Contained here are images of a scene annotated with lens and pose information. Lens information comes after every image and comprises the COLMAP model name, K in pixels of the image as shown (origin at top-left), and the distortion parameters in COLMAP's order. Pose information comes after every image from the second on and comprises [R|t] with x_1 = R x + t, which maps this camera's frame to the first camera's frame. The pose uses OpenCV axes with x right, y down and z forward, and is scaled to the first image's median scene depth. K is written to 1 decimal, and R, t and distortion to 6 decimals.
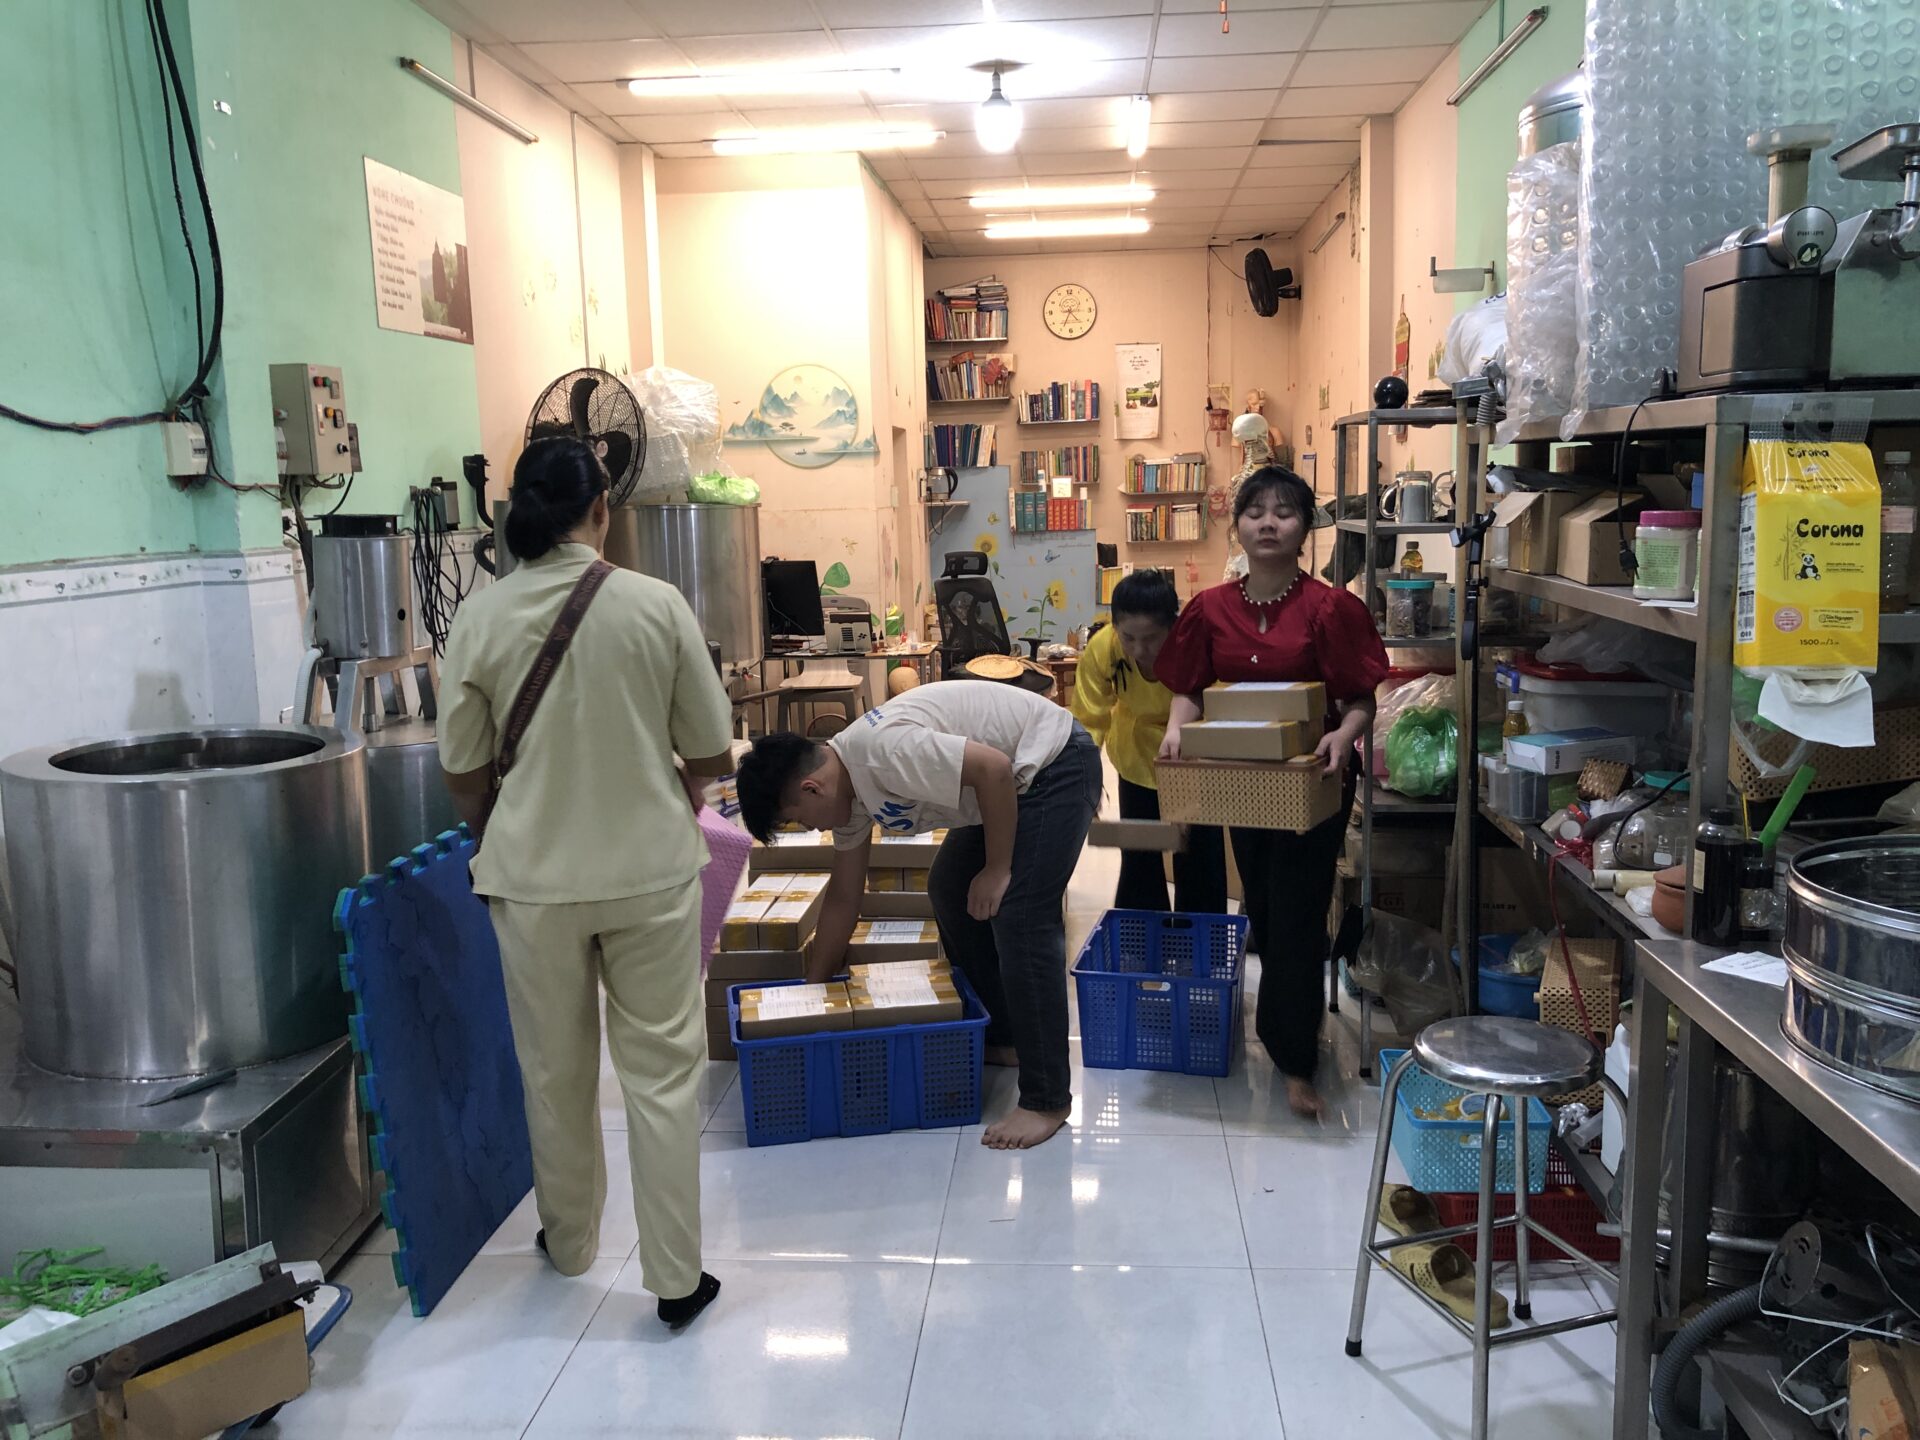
lens RADIAL K [[1585.9, 0, 960.0], [0, 1585.9, 720.0], [0, 0, 1]] dist [0.202408, -0.538569]
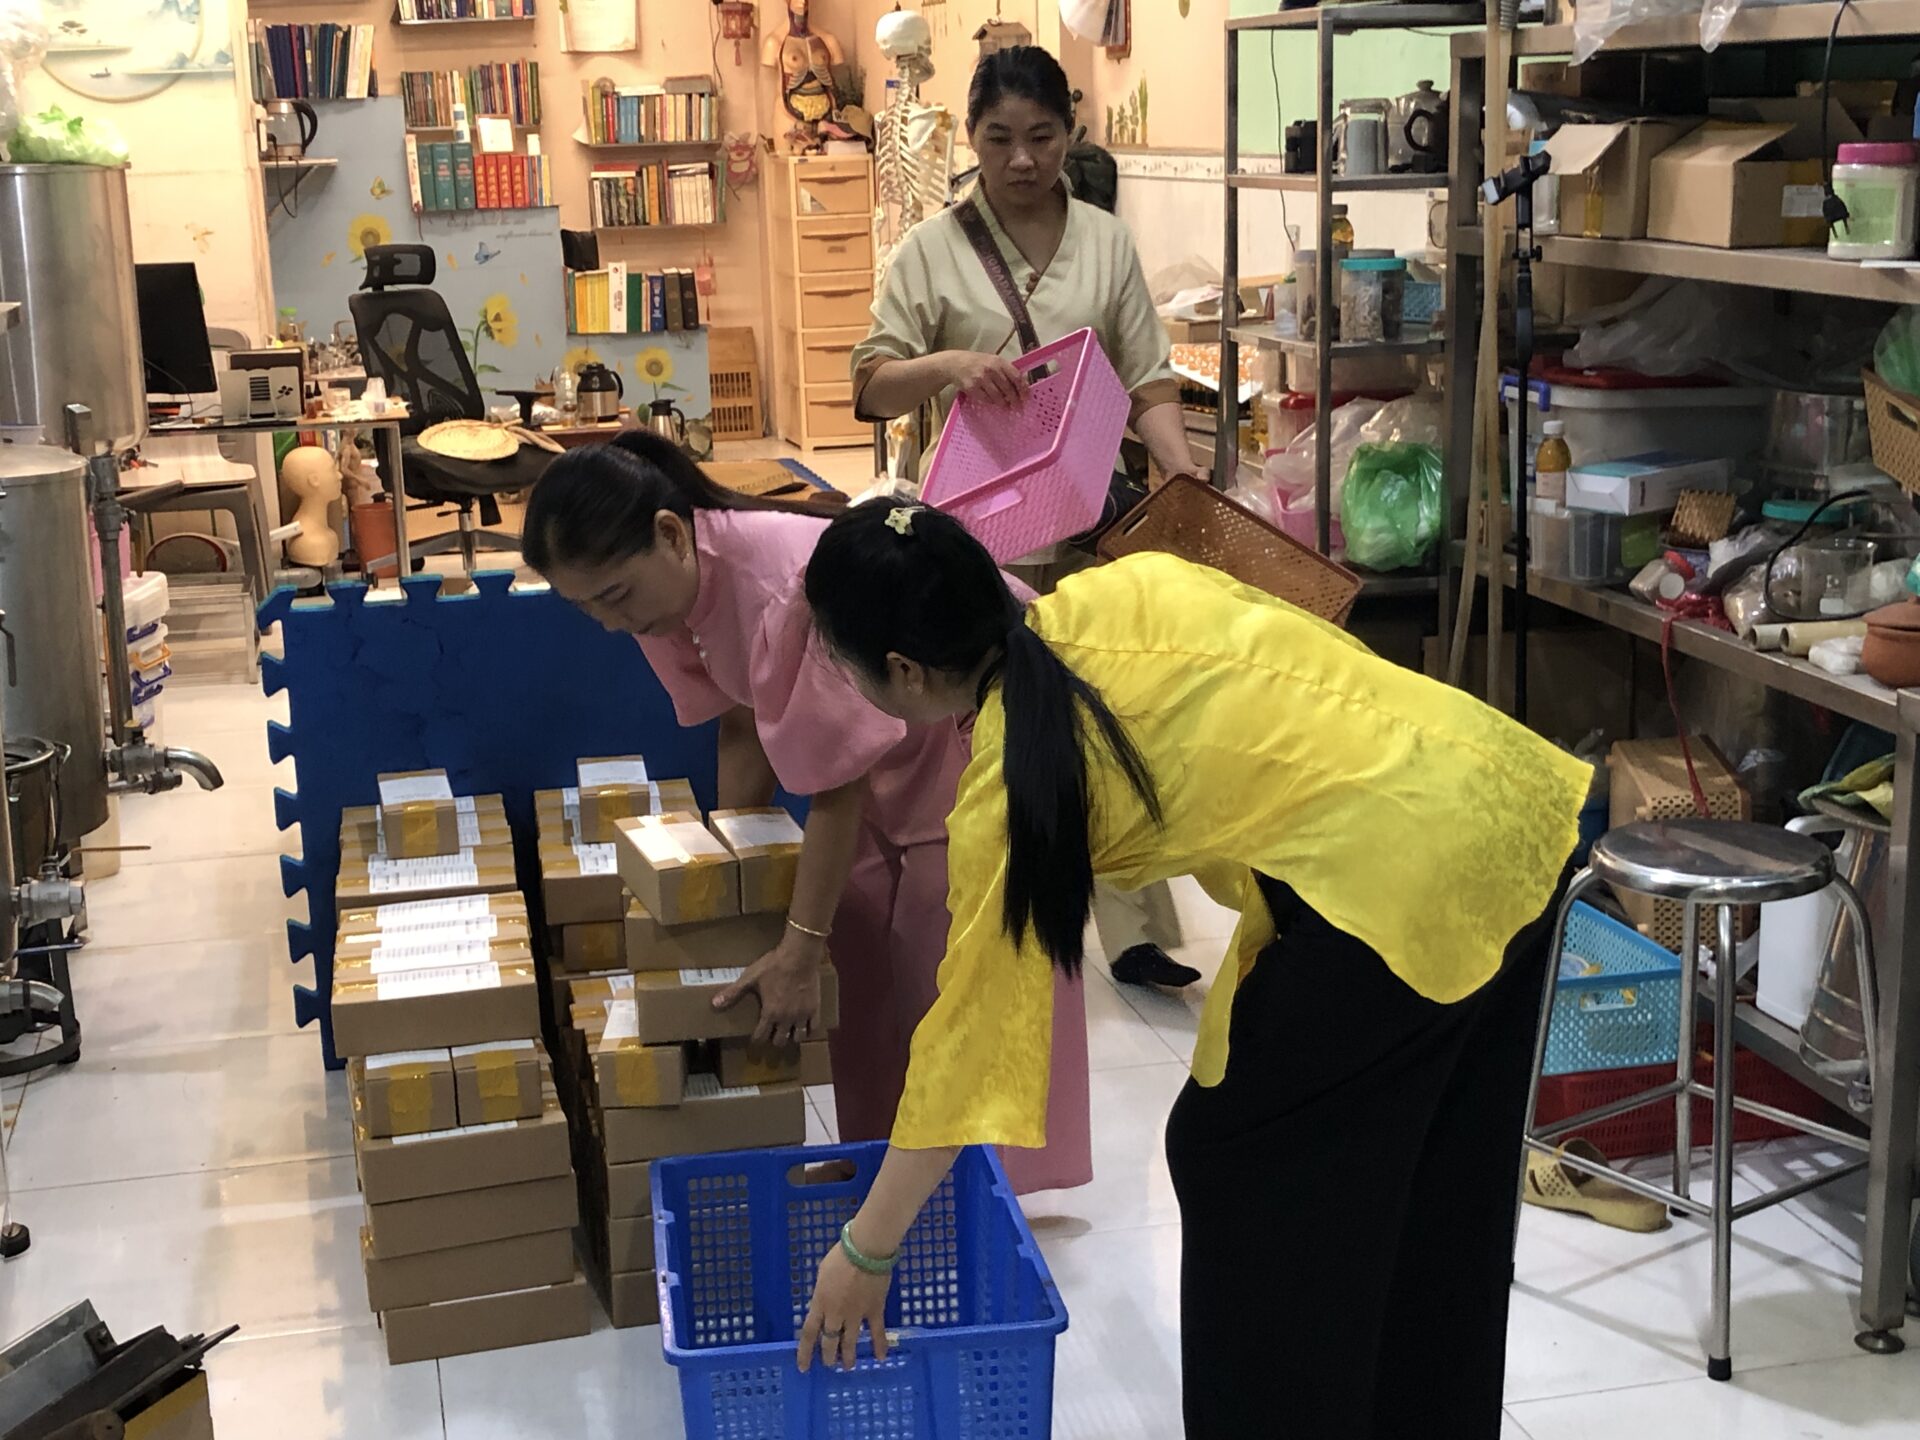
lens RADIAL K [[2761.7, 0, 928.8], [0, 2761.7, 748.5], [0, 0, 1]] dist [0.144745, -0.467793]
pose [[0.956440, -0.072131, 0.282879, -0.116102], [0.051943, 0.995581, 0.078239, 0.008970], [-0.287272, -0.060138, 0.955959, -0.048227]]
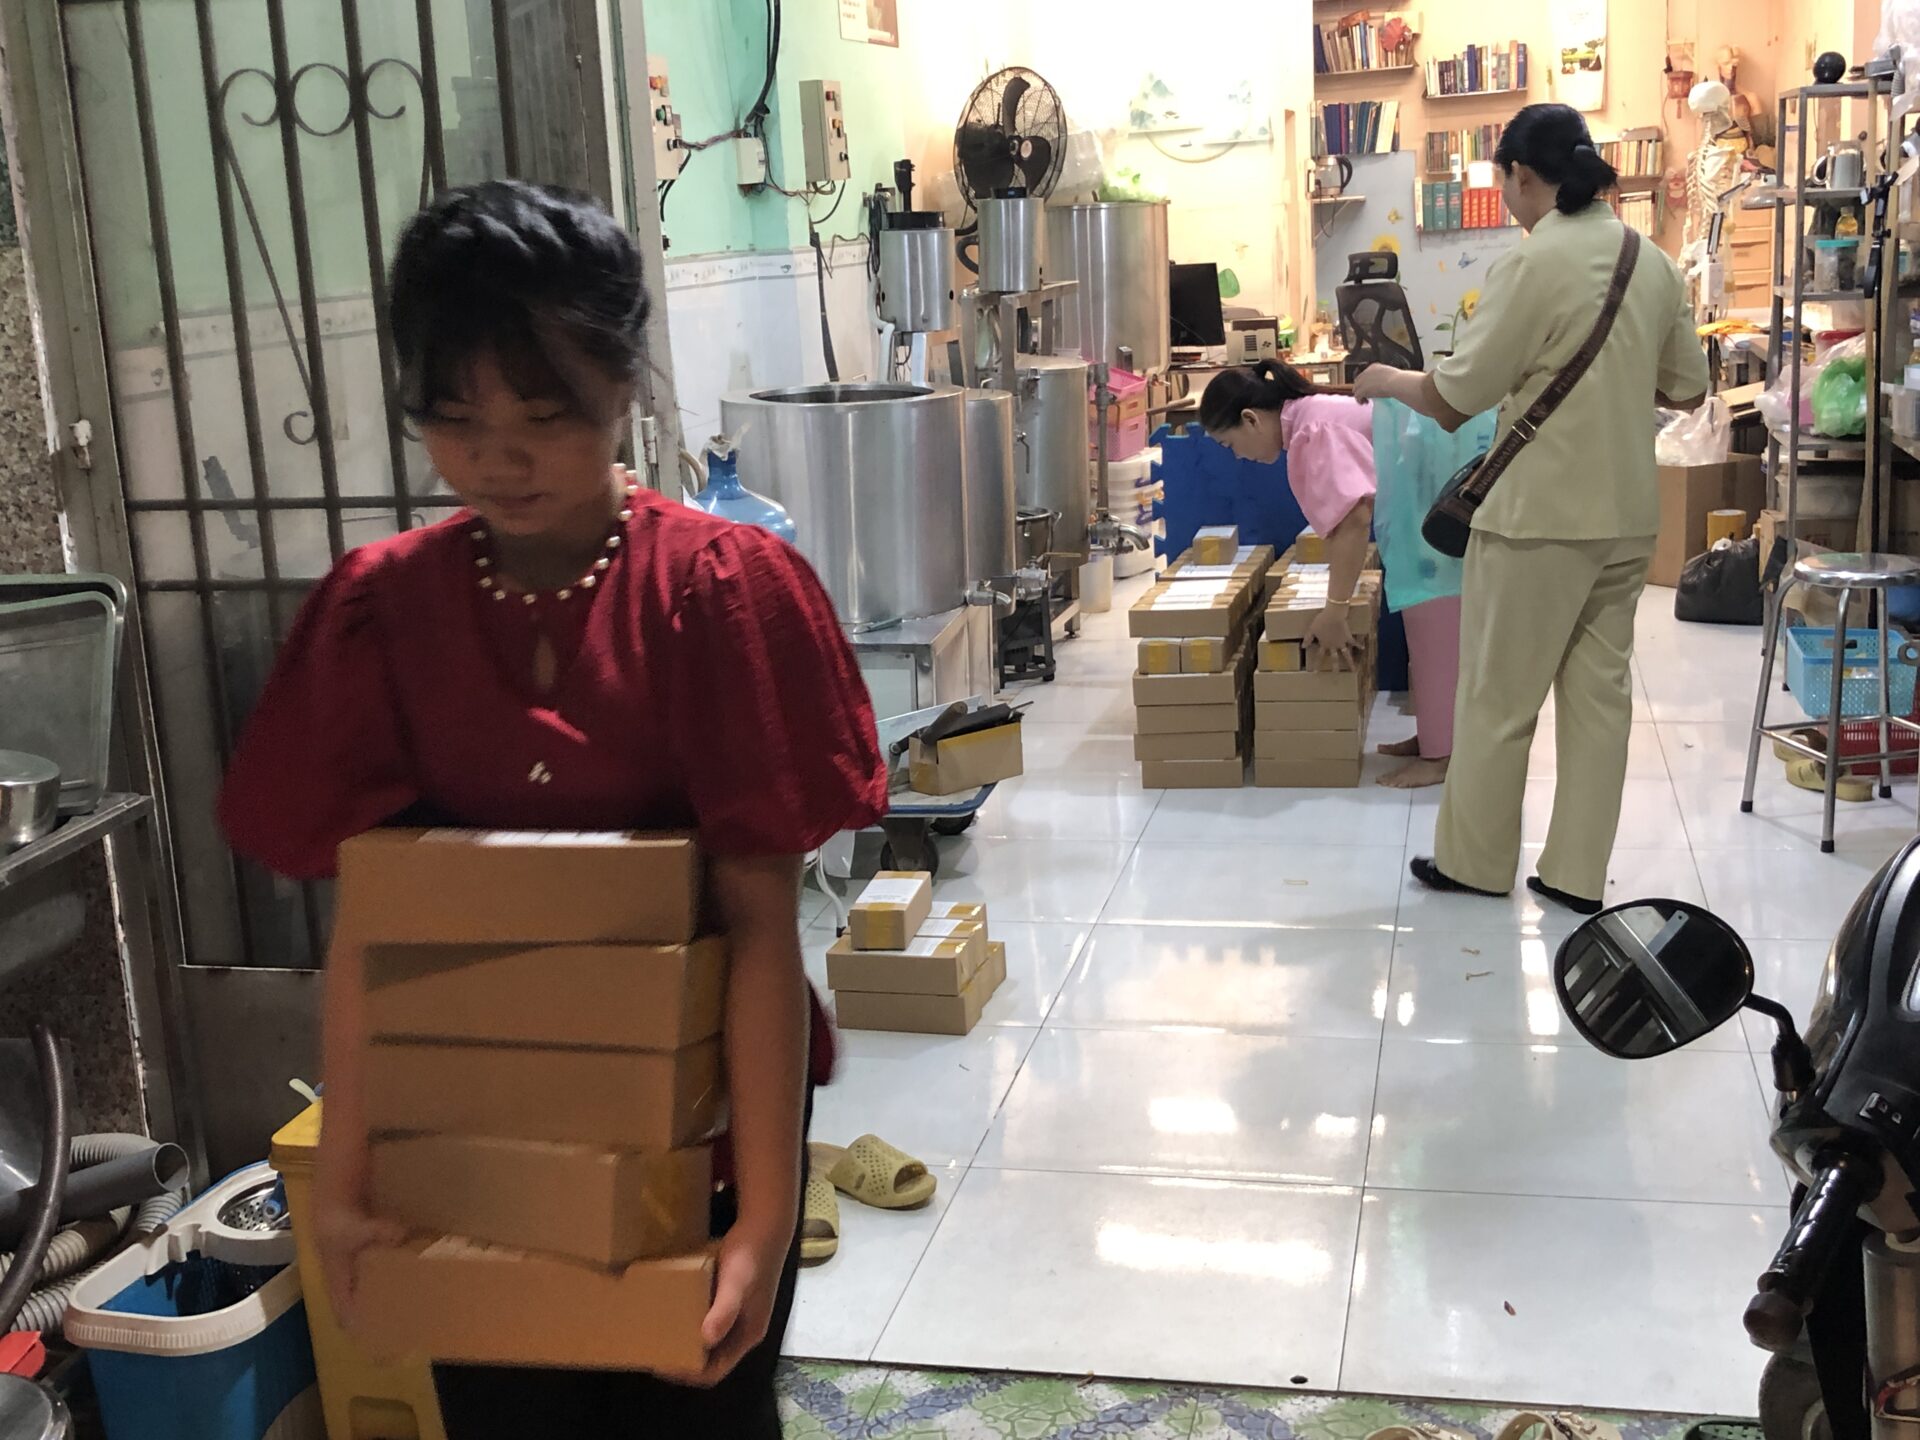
lens RADIAL K [[2305.4, 0, 934.1], [0, 2305.4, 722.7], [0, 0, 1]] dist [0.142082, -0.433656]
pose [[0.988551, 0.003183, -0.150856, -0.042101], [0.008570, 0.996979, 0.077194, 0.052325], [0.150646, -0.077603, 0.985537, -0.320413]]
